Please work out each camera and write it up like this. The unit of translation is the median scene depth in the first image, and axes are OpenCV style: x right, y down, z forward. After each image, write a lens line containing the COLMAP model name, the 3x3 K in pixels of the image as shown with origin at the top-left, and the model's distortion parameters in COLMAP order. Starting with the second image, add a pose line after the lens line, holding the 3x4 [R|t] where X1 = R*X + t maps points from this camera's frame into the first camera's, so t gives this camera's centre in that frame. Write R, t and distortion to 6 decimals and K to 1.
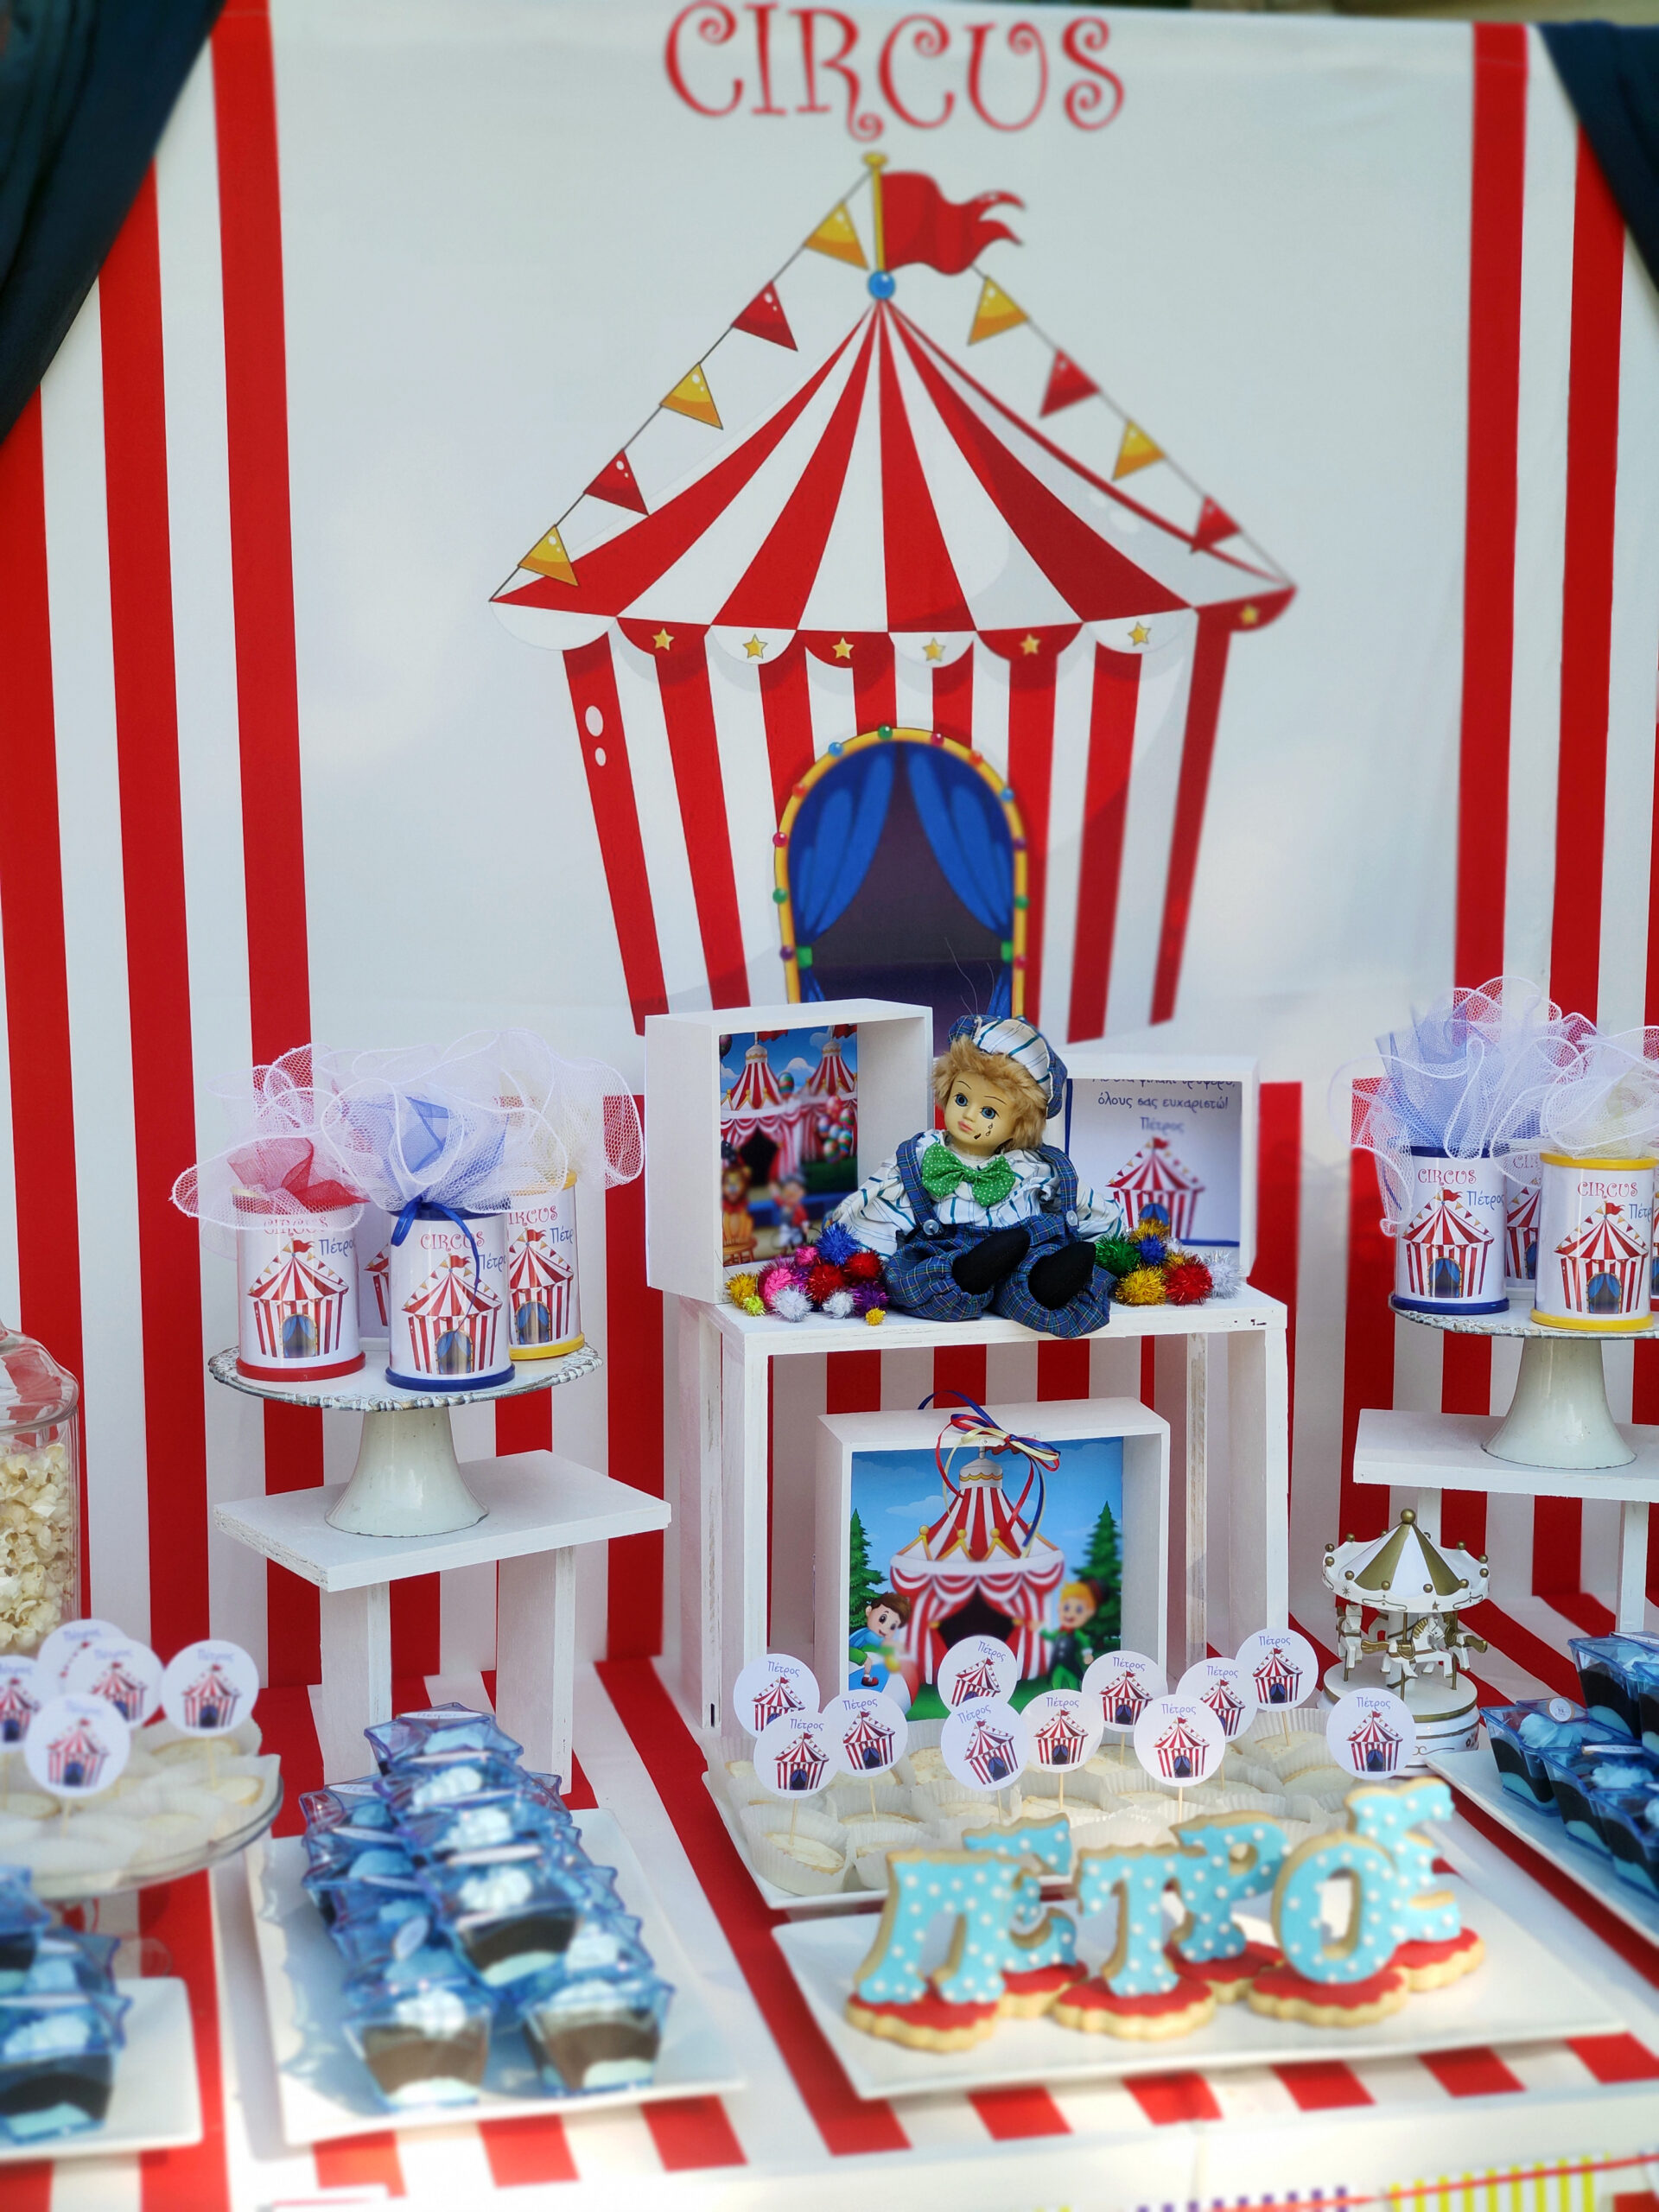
lens RADIAL K [[3005.2, 0, 829.5], [0, 3005.2, 1106.0], [0, 0, 1]] dist [0.192711, -0.812981]
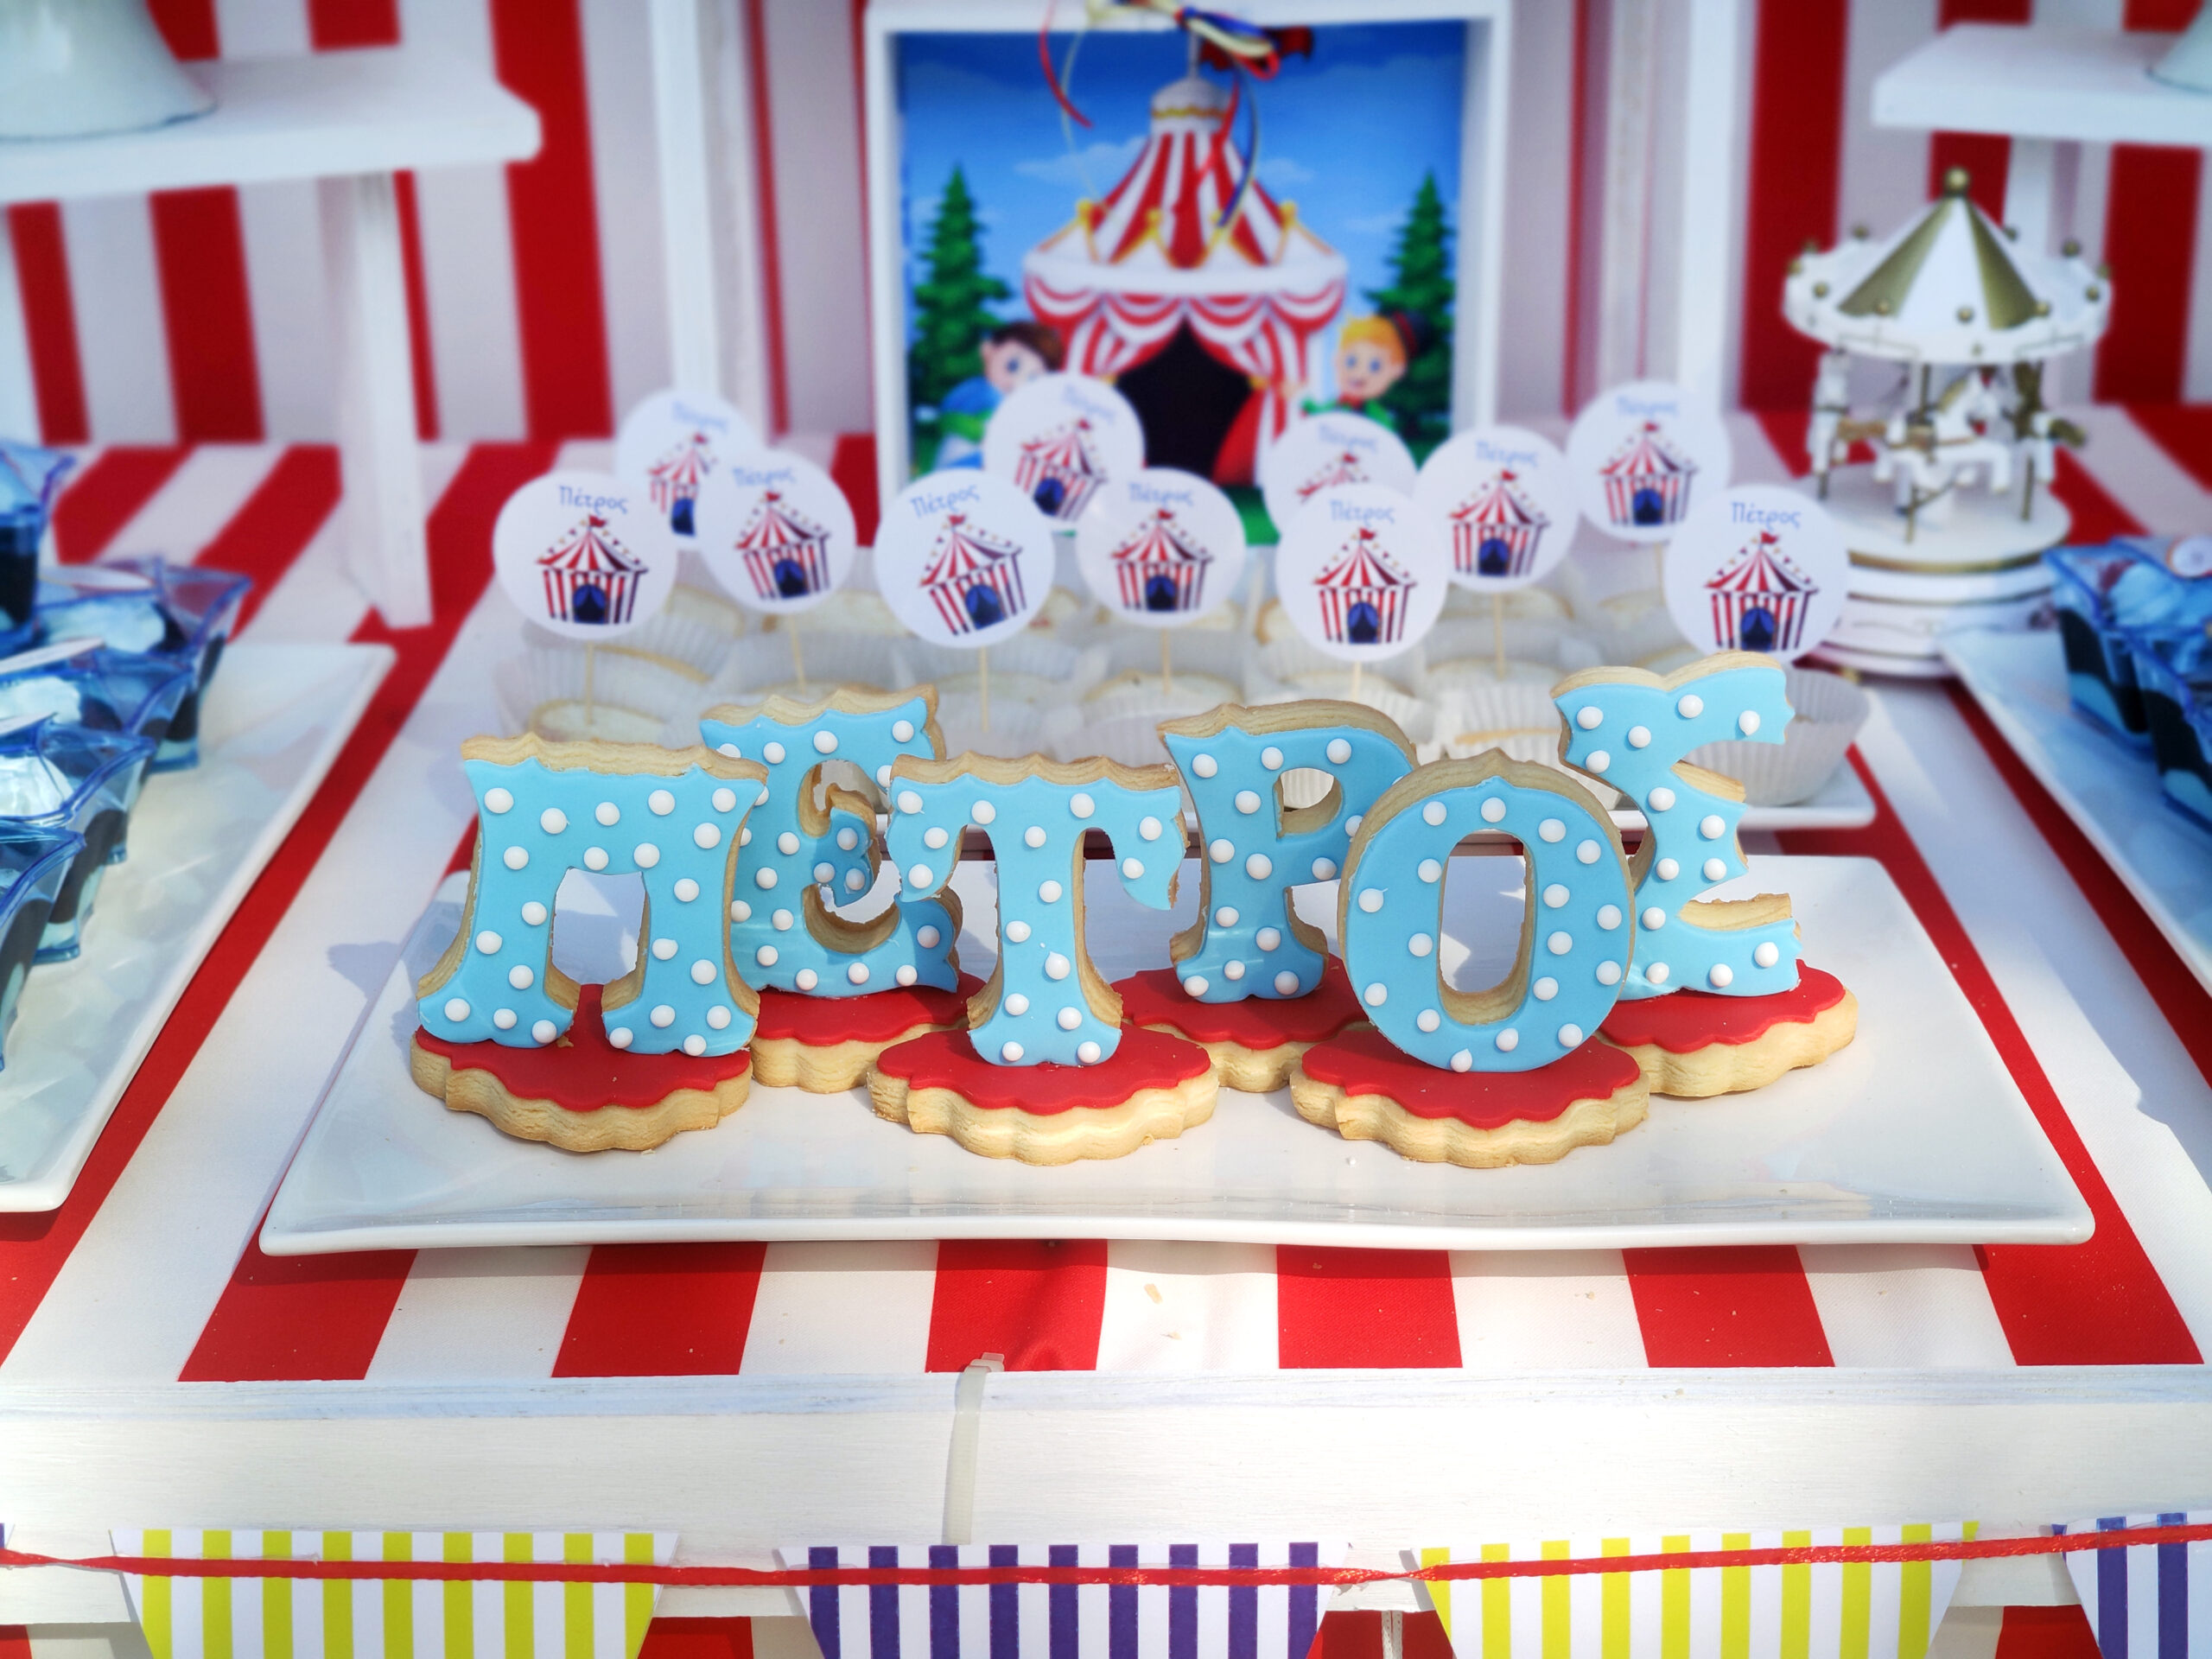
lens RADIAL K [[3005.2, 0, 1167.5], [0, 3005.2, 831.3], [0, 0, 1]] dist [0.192711, -0.812981]
pose [[0.976488, 0.066154, -0.205173, 0.171228], [-0.010709, 0.965462, 0.260325, 0.107963], [0.215308, -0.252007, 0.943470, 0.454665]]
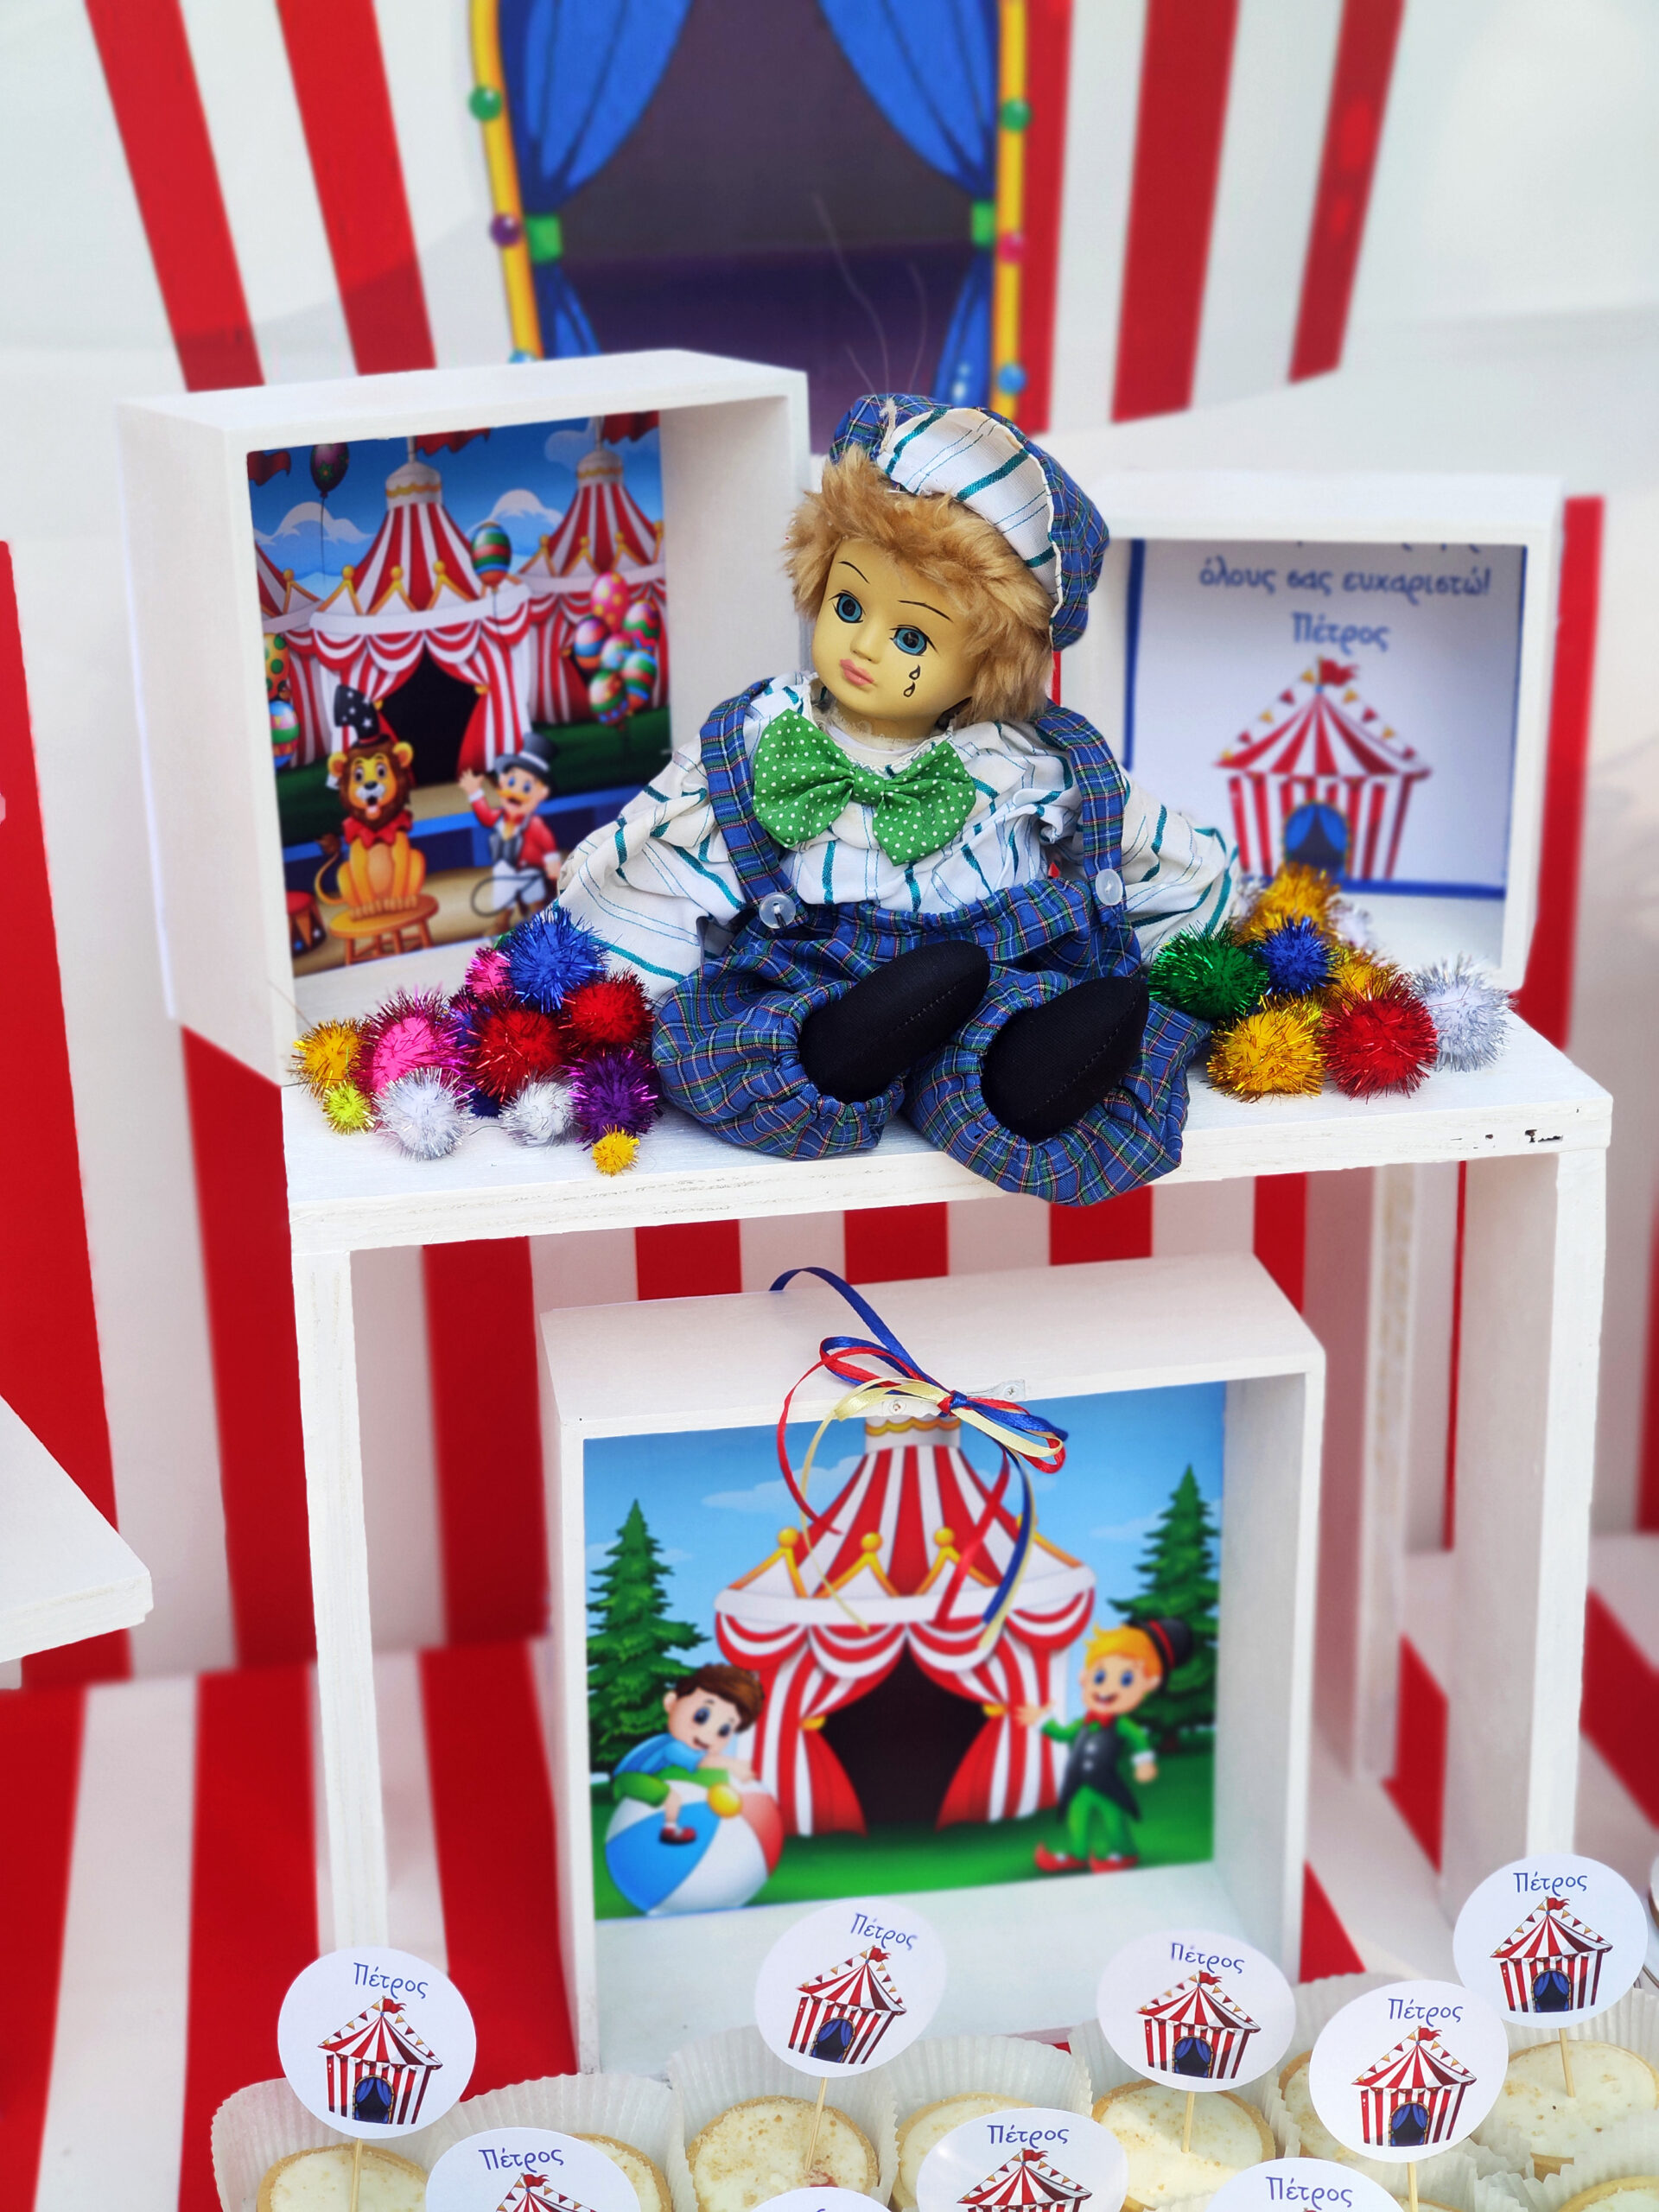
lens RADIAL K [[3005.2, 0, 829.5], [0, 3005.2, 1106.0], [0, 0, 1]] dist [0.192711, -0.812981]
pose [[0.997399, 0.007699, -0.071660, 0.071680], [0.008375, 0.975162, 0.221335, -0.027239], [0.071585, -0.221360, 0.972561, 0.573214]]
